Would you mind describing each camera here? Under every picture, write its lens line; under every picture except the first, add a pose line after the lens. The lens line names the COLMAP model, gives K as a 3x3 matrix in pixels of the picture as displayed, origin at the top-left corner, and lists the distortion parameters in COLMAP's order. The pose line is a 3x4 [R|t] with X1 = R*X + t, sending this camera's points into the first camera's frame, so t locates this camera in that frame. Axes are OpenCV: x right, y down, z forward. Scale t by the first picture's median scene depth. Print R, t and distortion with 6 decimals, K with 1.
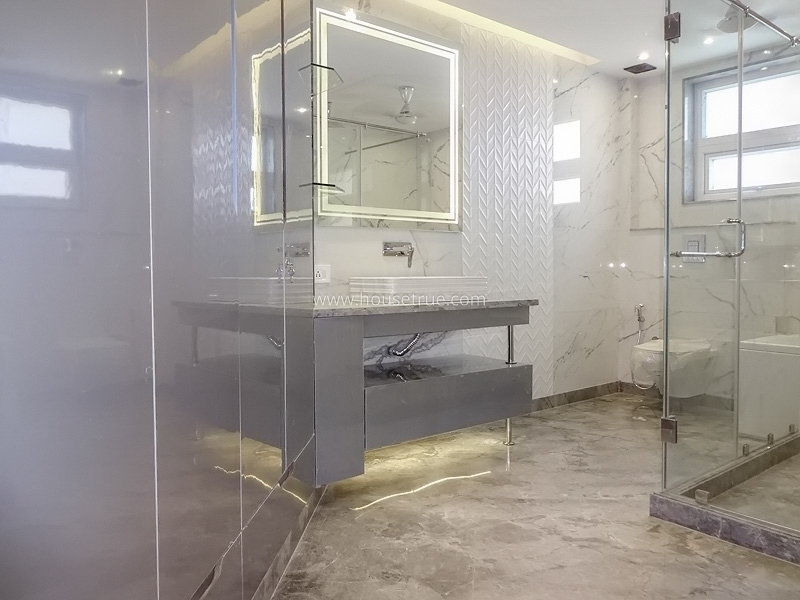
lens RADIAL K [[621.9, 0, 400.1], [0, 621.9, 296.6], [0, 0, 1]] dist [0.001827, -0.003113]
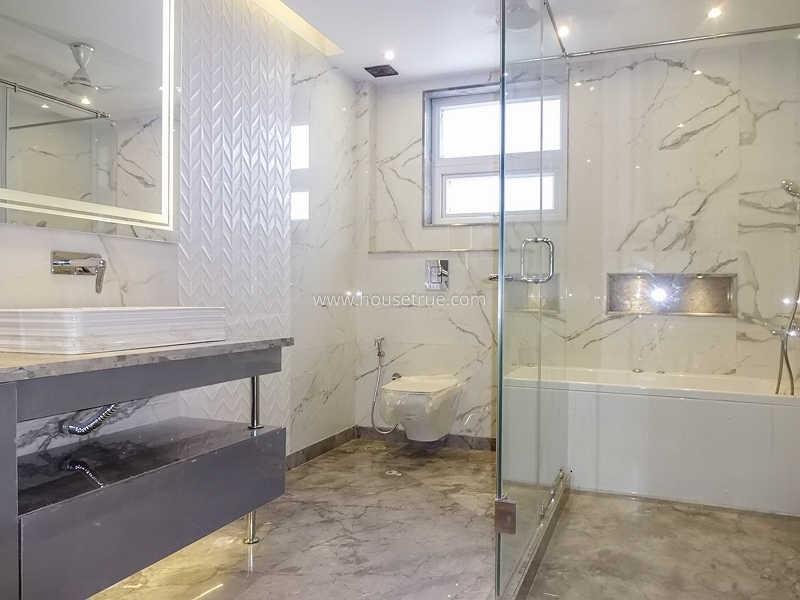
lens RADIAL K [[621.9, 0, 400.1], [0, 621.9, 296.6], [0, 0, 1]] dist [0.001827, -0.003113]
pose [[0.874228, 0.006262, 0.485476, -0.020691], [0.015295, 0.999065, -0.040429, -0.010066], [-0.485275, 0.042769, 0.873315, 0.245027]]
